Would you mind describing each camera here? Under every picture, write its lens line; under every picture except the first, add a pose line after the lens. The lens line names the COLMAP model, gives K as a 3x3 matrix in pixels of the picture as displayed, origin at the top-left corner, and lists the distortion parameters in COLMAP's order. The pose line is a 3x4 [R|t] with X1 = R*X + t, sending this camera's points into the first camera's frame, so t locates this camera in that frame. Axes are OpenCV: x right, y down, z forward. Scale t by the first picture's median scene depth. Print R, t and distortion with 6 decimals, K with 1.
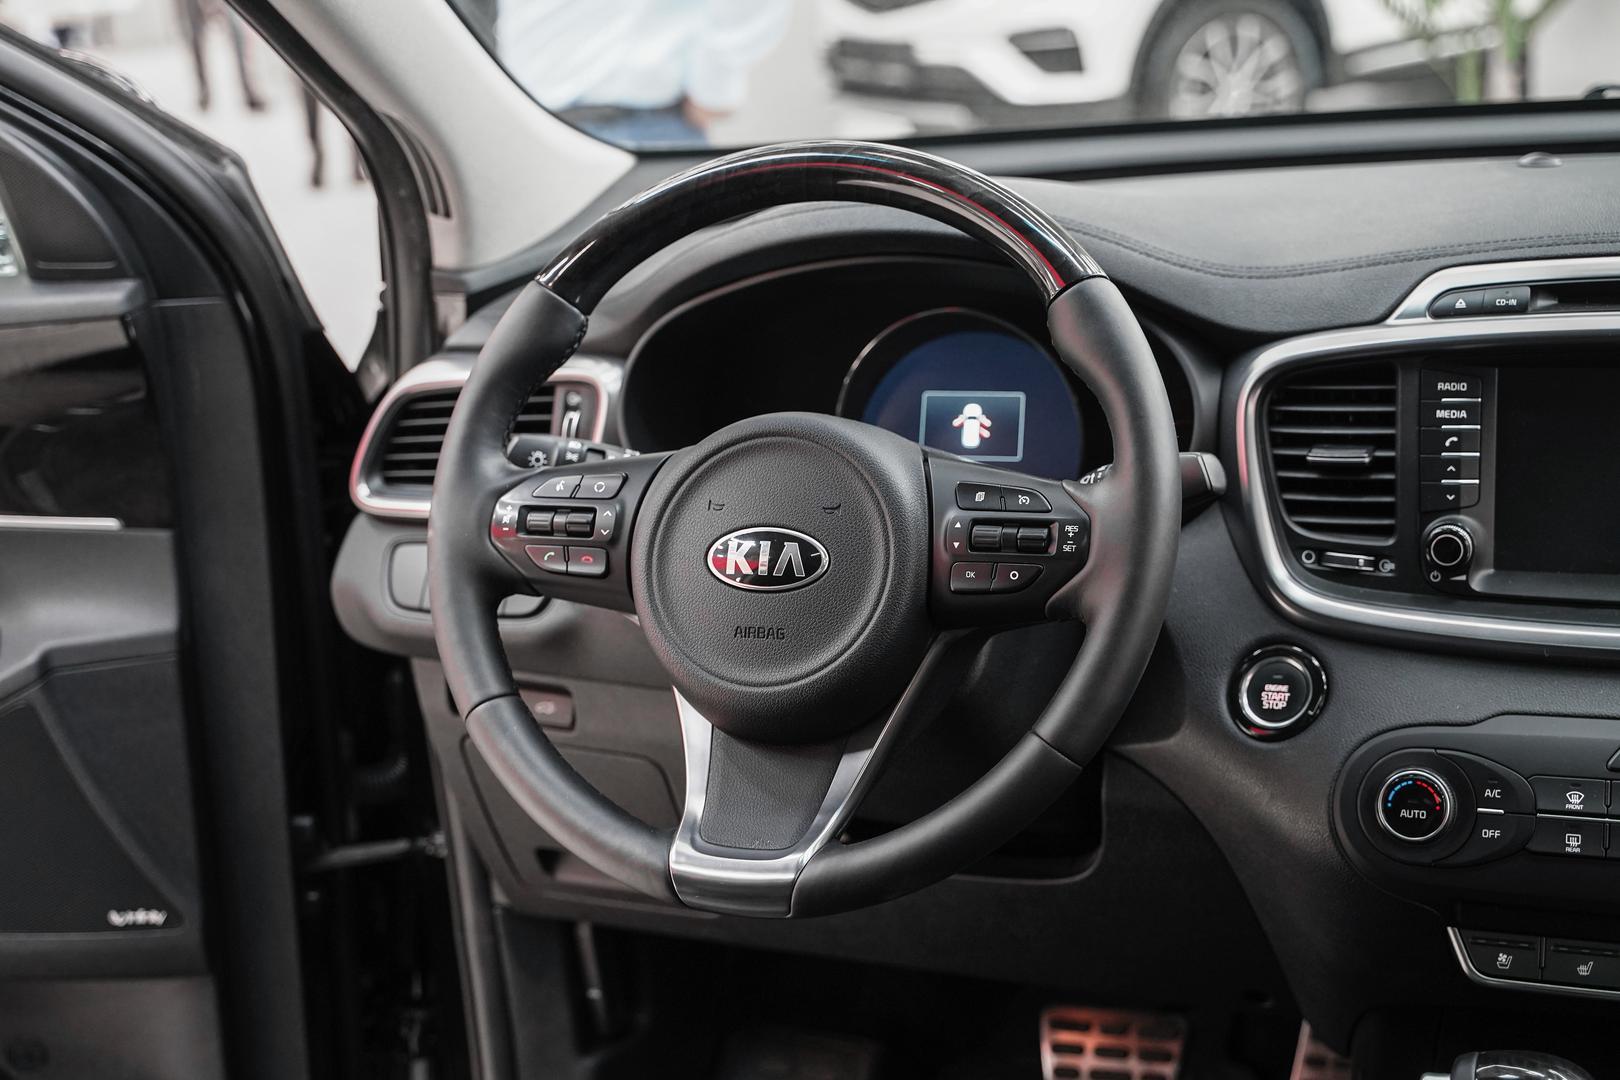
lens RADIAL K [[2355.0, 0, 795.1], [0, 2355.0, 523.2], [0, 0, 1]] dist [-0.000352, -0.001281]
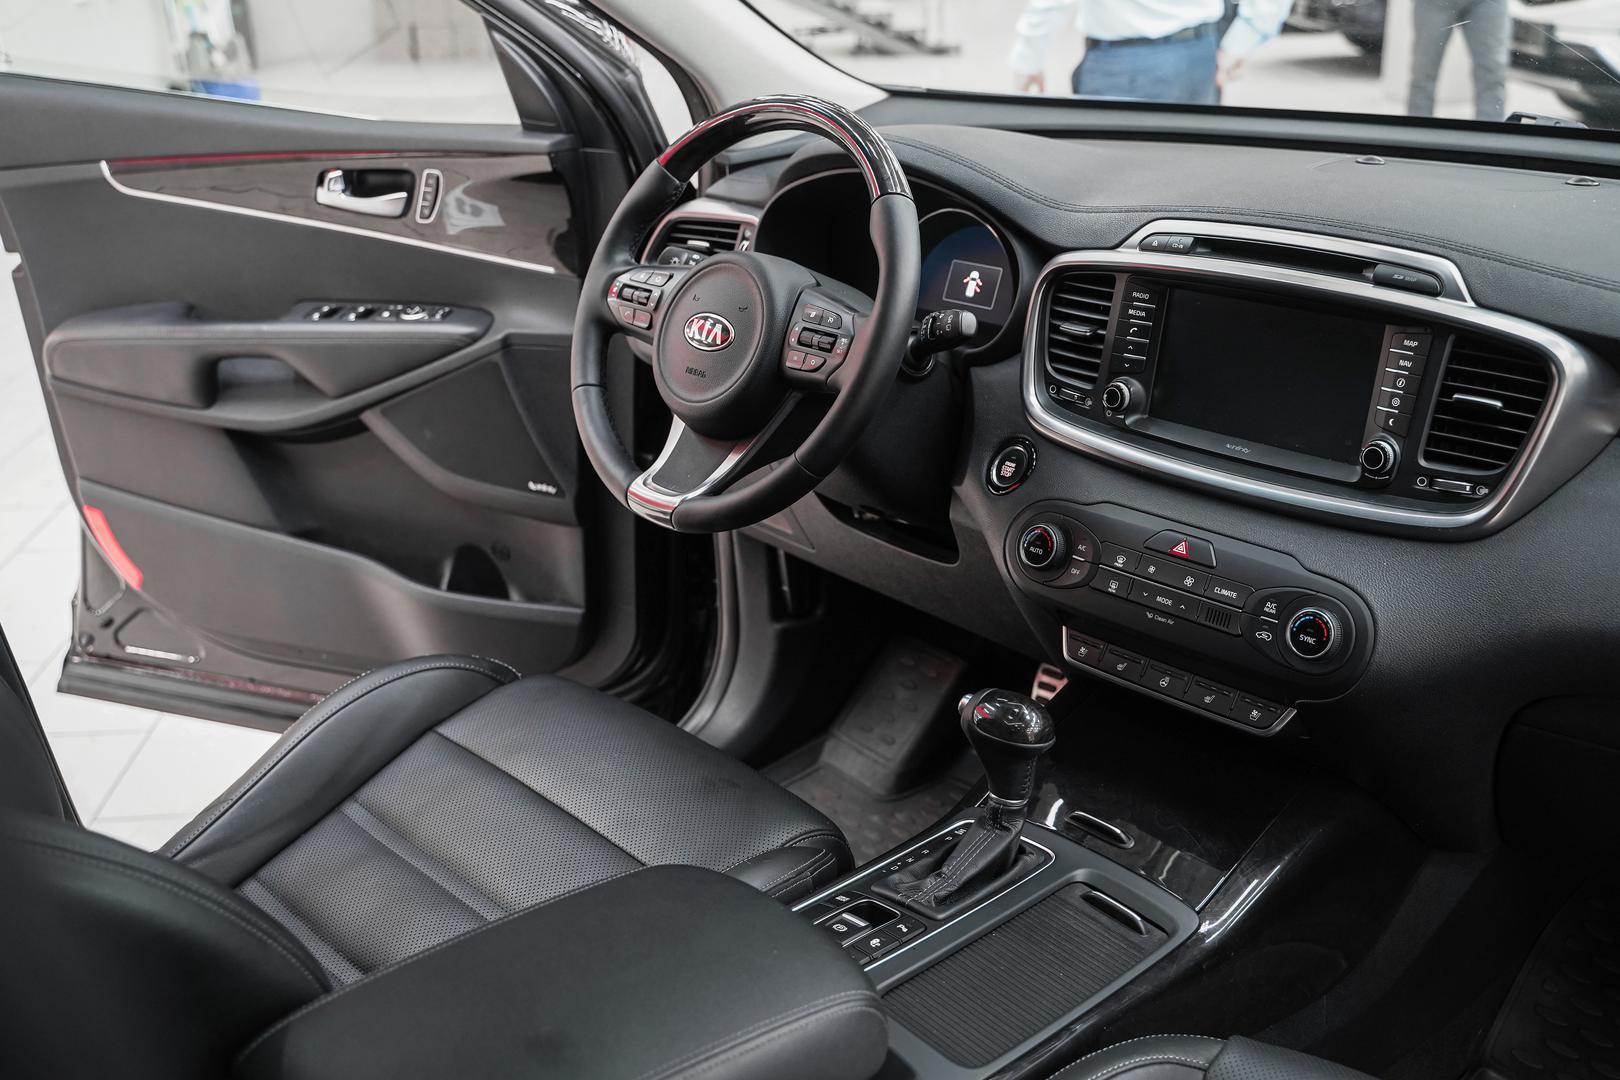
lens RADIAL K [[1597.7, 0, 805.7], [0, 1597.7, 535.8], [0, 0, 1]] dist [-0.003500, 0.022555]
pose [[0.901661, 0.207892, -0.379194, 0.509111], [-0.156875, 0.974378, 0.161178, -0.038138], [0.402986, -0.085842, 0.911172, -0.071575]]
